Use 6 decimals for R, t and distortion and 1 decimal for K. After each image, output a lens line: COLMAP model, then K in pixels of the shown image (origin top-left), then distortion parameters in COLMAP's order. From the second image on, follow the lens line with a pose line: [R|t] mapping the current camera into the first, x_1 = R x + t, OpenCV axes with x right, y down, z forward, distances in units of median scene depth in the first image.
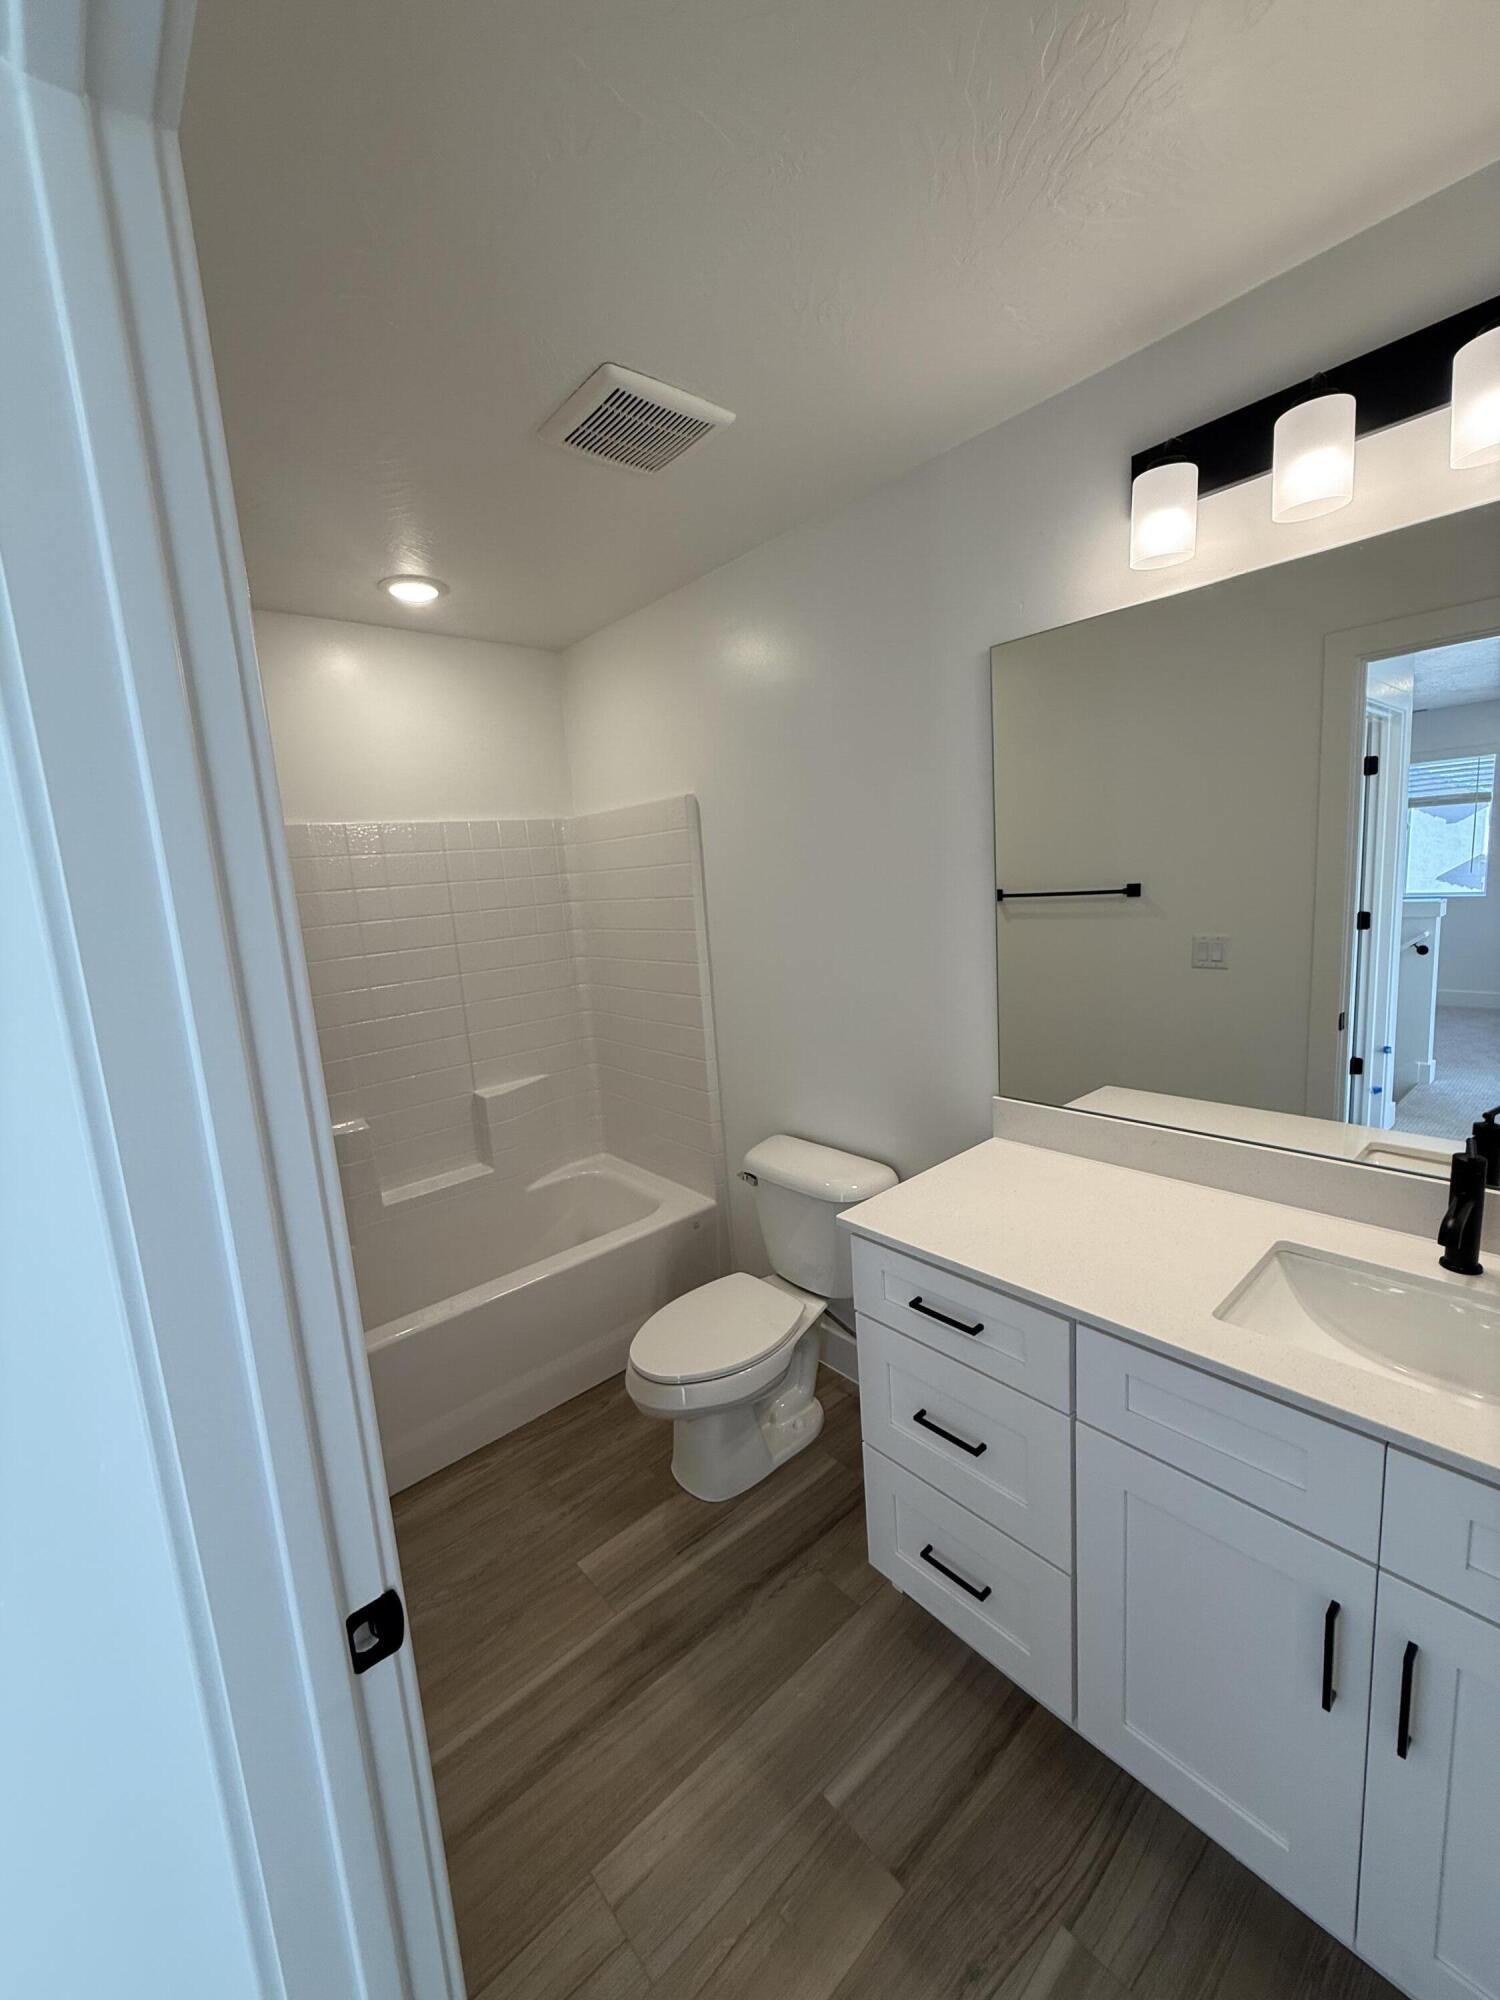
lens RADIAL K [[803.1, 0, 750.0], [0, 803.1, 1000.0], [0, 0, 1]] dist [0.000969, -0.000335]
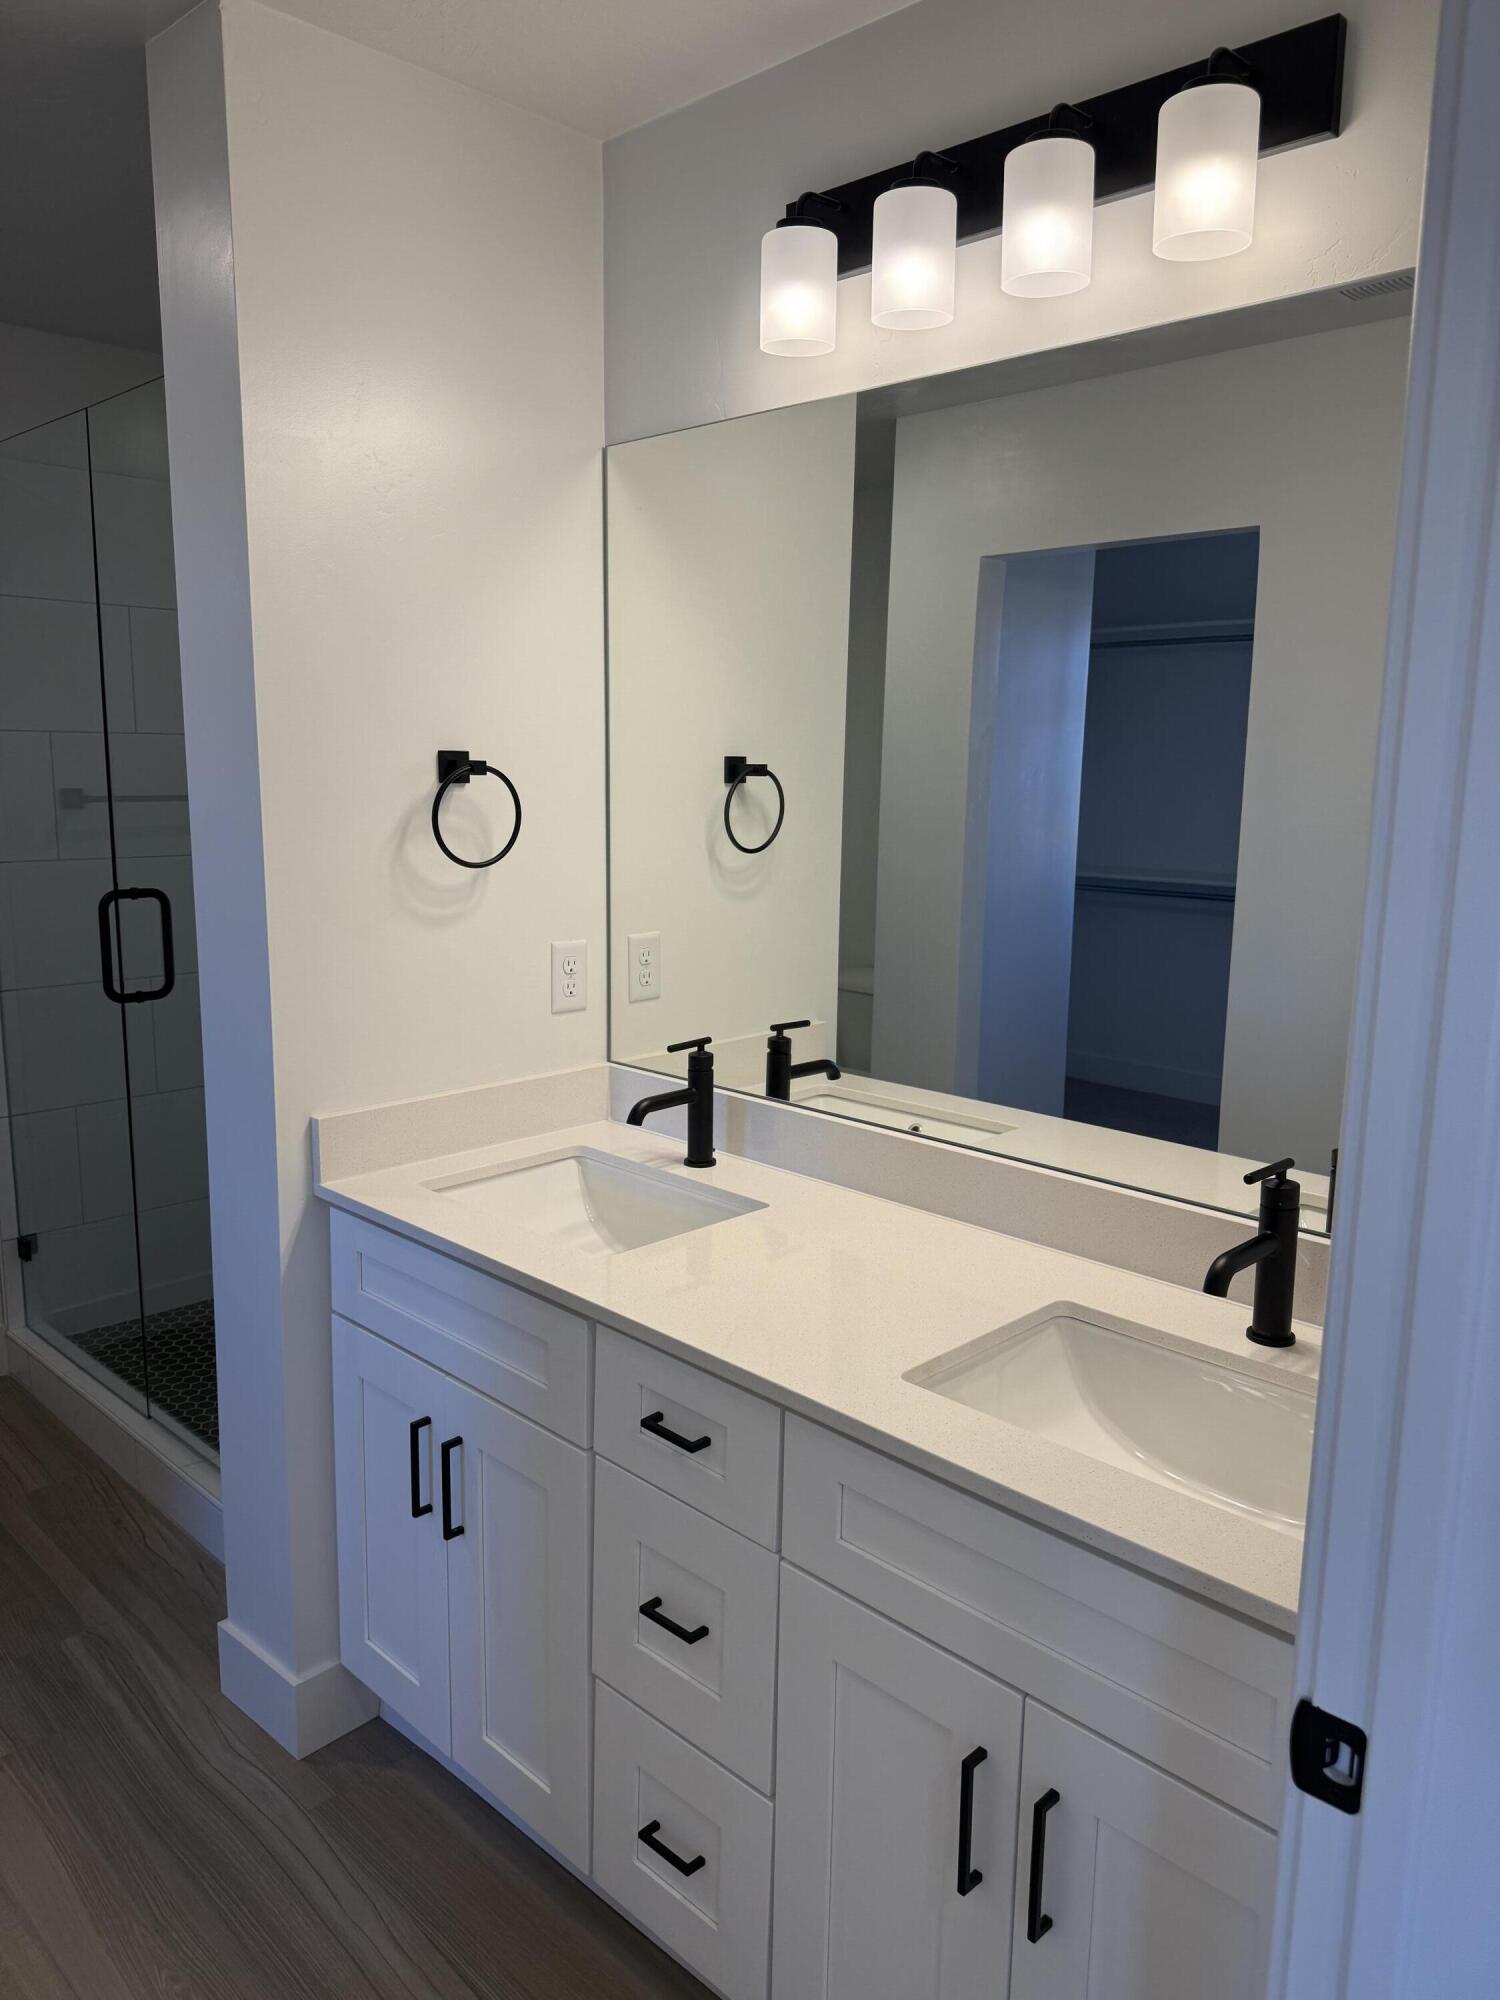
lens RADIAL K [[1486.2, 0, 750.0], [0, 1486.2, 1000.0], [0, 0, 1]] dist [0.231368, -0.280614]
pose [[0.995177, 0.059092, 0.078301, 0.285998], [-0.060487, 0.998048, 0.015564, 0.031532], [-0.077229, -0.020225, 0.996808, -0.335878]]
